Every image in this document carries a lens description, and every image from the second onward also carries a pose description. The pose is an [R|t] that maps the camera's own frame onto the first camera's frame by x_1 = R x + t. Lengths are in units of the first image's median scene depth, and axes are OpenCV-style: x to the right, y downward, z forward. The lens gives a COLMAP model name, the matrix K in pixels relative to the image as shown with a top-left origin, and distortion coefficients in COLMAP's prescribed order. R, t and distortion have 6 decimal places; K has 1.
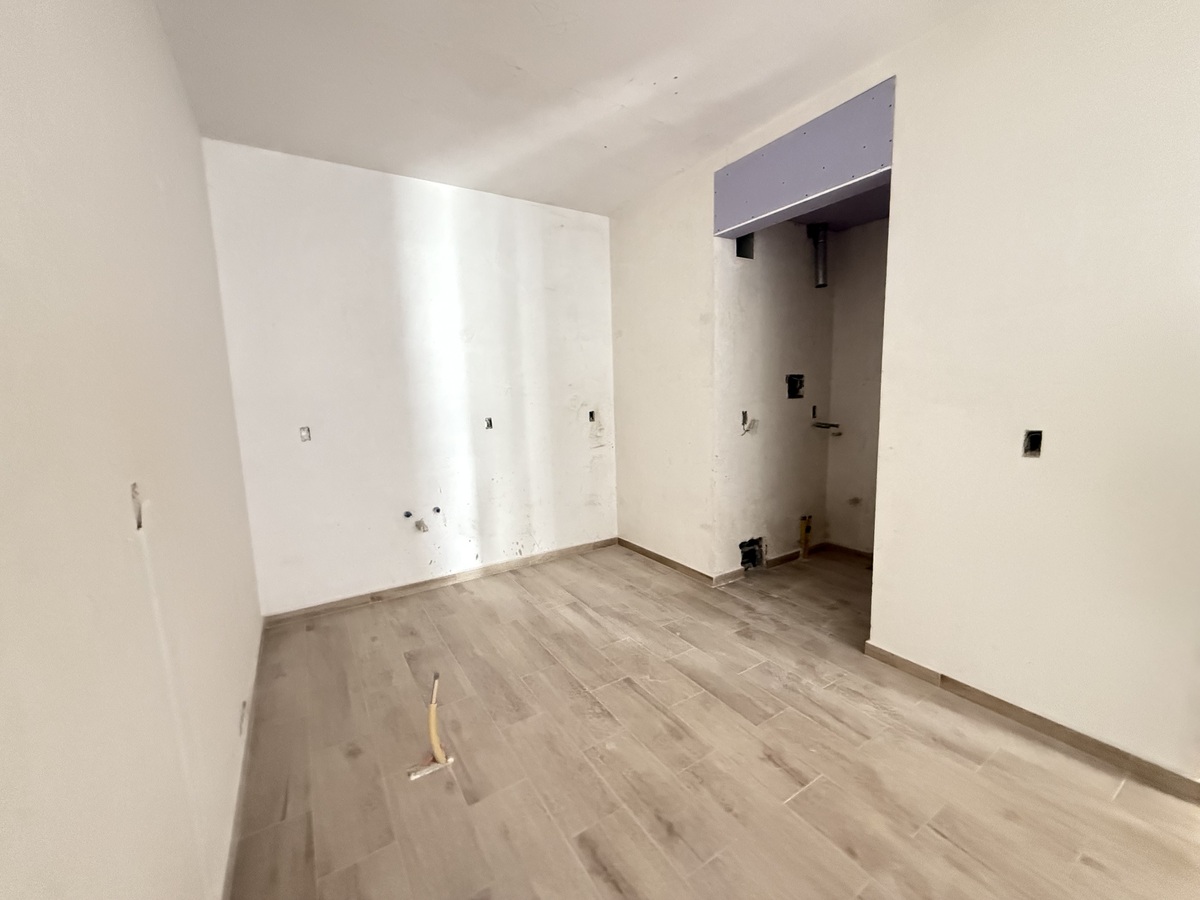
lens RADIAL K [[477.6, 0, 602.0], [0, 477.6, 453.0], [0, 0, 1]] dist [-0.001605, 0.000109]
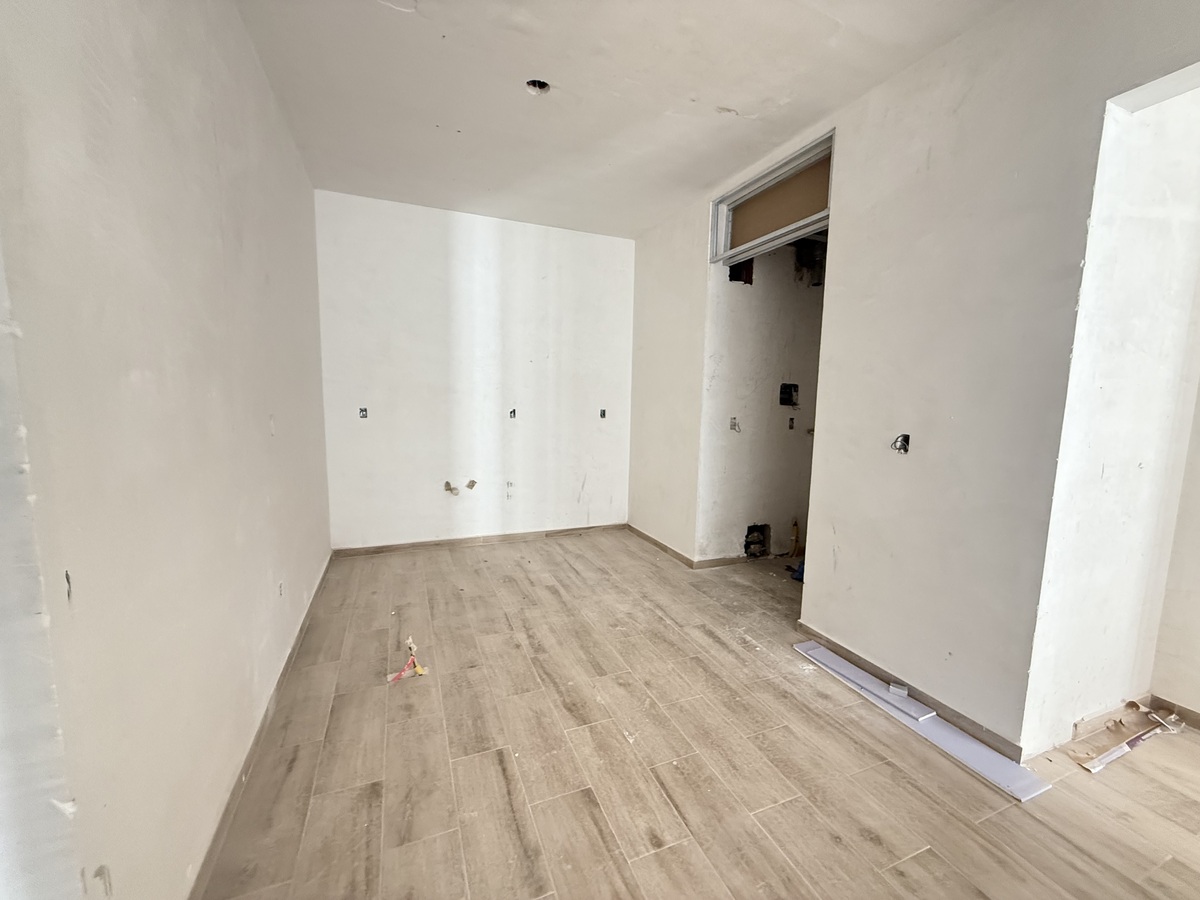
lens RADIAL K [[482.9, 0, 600.2], [0, 482.9, 453.3], [0, 0, 1]] dist [-0.000731, 0.000051]
pose [[0.985089, 0.071790, -0.156353, 0.191674], [-0.073185, 0.997313, -0.003181, 0.027019], [0.155705, 0.014576, 0.987696, -0.184218]]
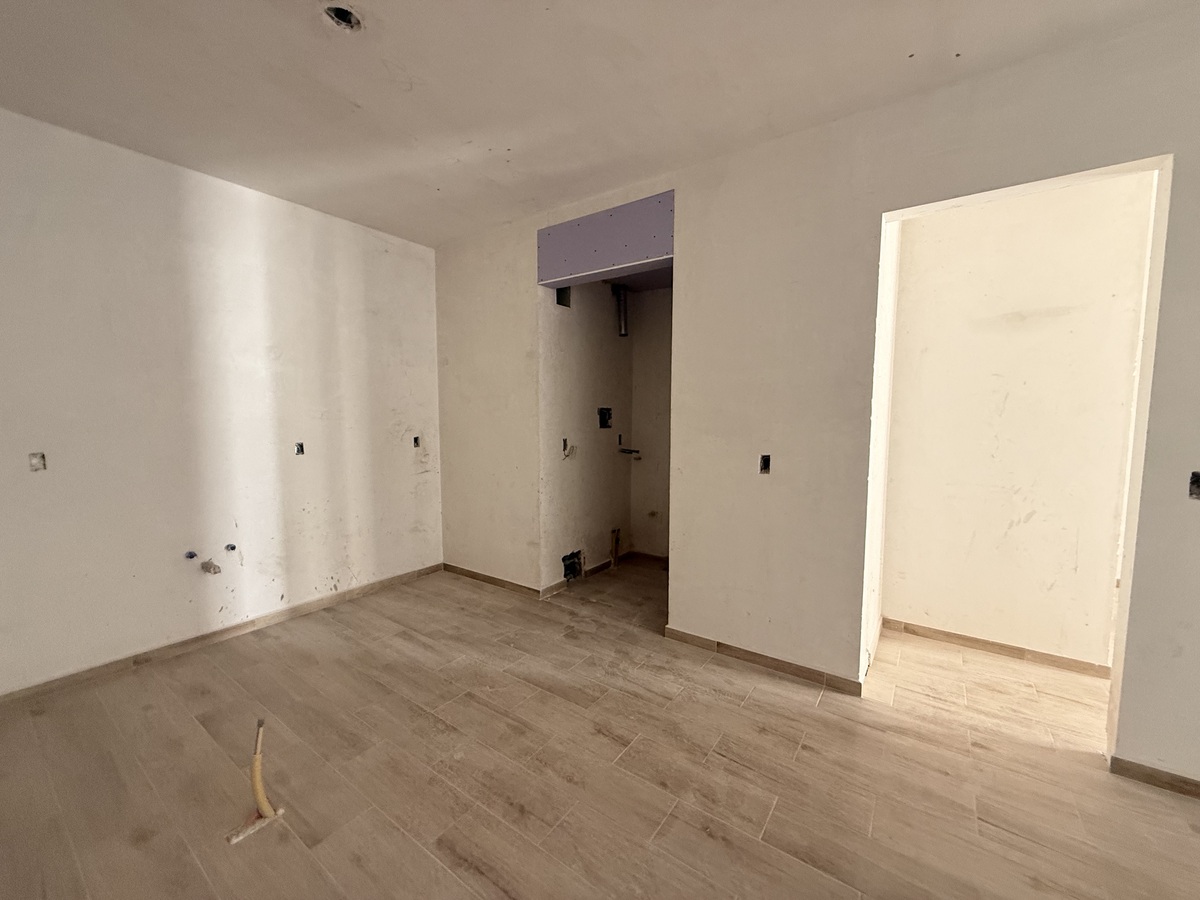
lens RADIAL K [[477.6, 0, 602.0], [0, 477.6, 453.0], [0, 0, 1]] dist [-0.001605, 0.000109]
pose [[0.923257, -0.000687, 0.384182, -0.058954], [0.021122, 0.998577, -0.048974, 0.003935], [-0.383602, 0.053330, 0.921957, -0.080060]]
